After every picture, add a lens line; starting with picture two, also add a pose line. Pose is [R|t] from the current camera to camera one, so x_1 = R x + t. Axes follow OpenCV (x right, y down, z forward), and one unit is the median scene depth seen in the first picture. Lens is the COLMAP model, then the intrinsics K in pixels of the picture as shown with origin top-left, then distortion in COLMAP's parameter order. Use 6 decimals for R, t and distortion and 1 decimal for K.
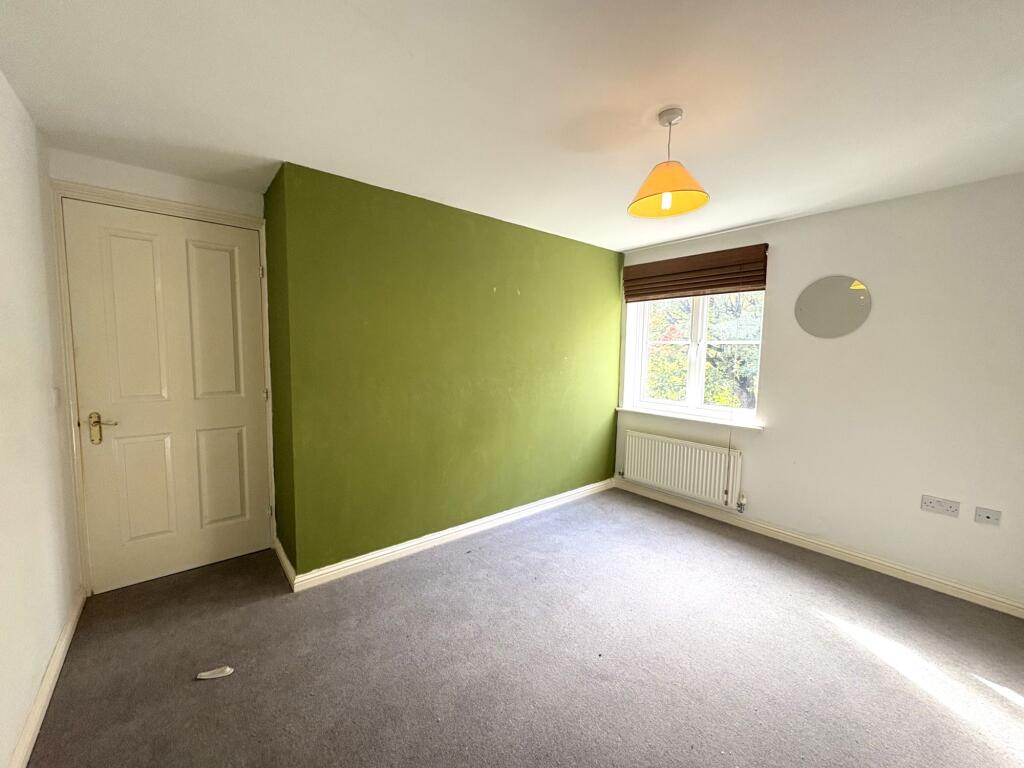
lens RADIAL K [[408.1, 0, 512.0], [0, 408.1, 384.0], [0, 0, 1]] dist [0.000490, 0.000084]
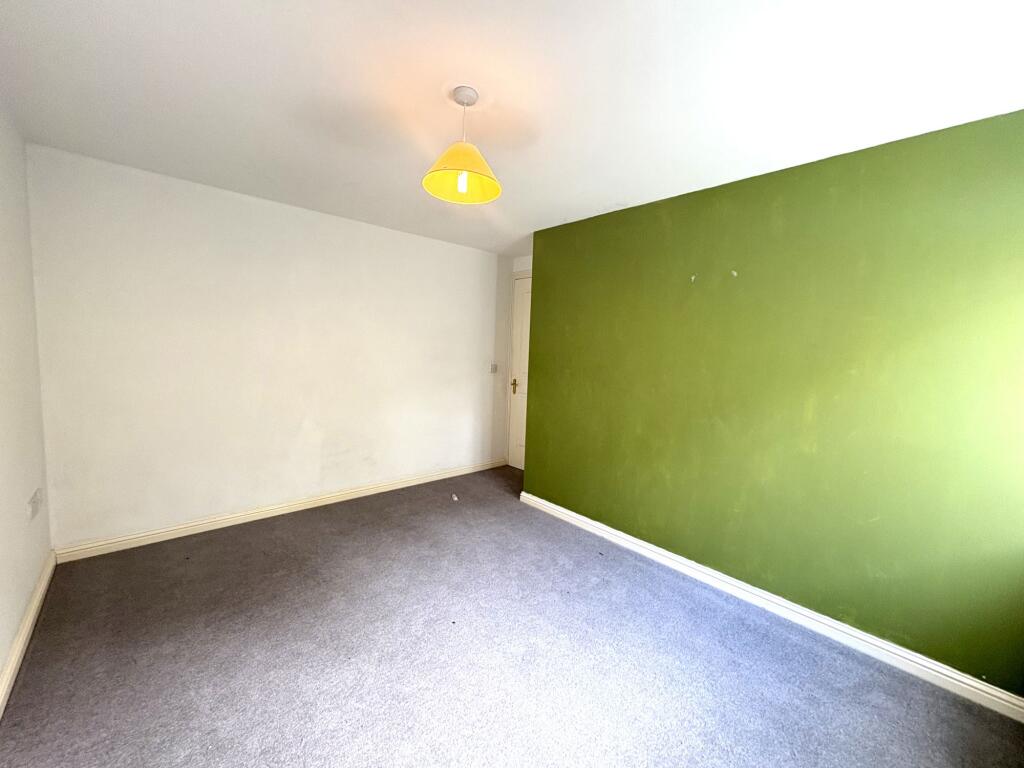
lens RADIAL K [[408.1, 0, 512.0], [0, 408.1, 384.0], [0, 0, 1]] dist [0.000490, 0.000084]
pose [[0.050910, 0.081826, -0.995346, 0.721190], [-0.117572, 0.990199, 0.075390, -0.039661], [0.991759, 0.113187, 0.060031, 0.585102]]
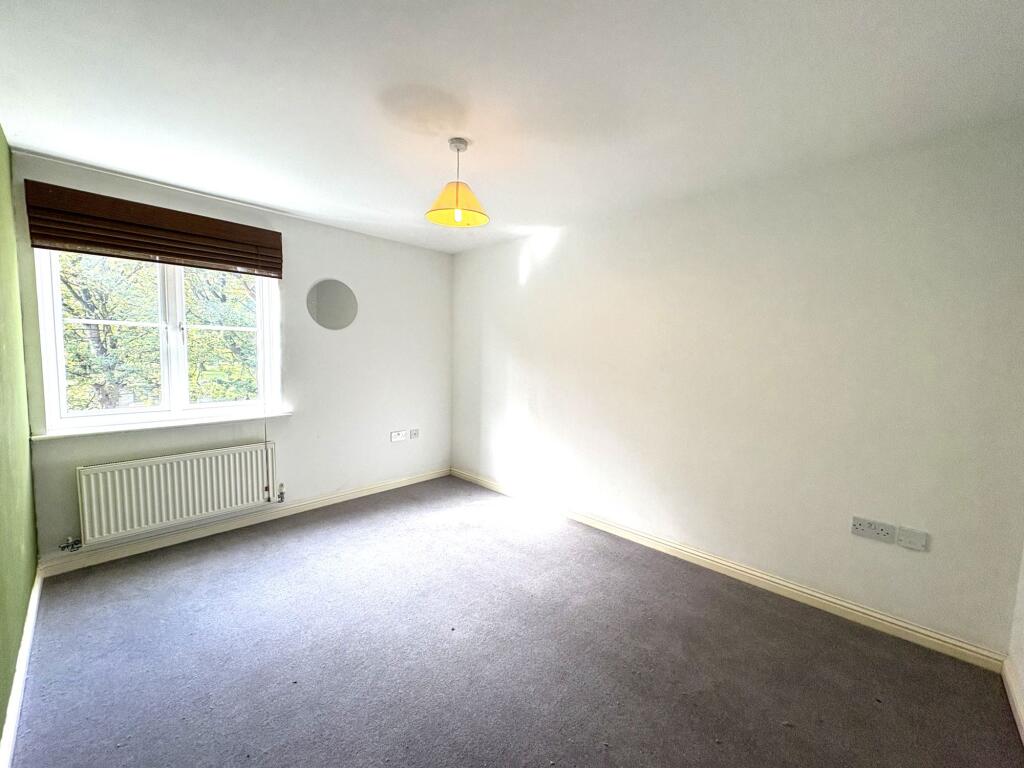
lens RADIAL K [[408.1, 0, 512.0], [0, 408.1, 384.0], [0, 0, 1]] dist [0.000490, 0.000084]
pose [[-0.115046, -0.097971, 0.988517, -0.454572], [0.059459, 0.992661, 0.105302, -0.041351], [-0.991579, 0.070891, -0.108376, 0.533218]]
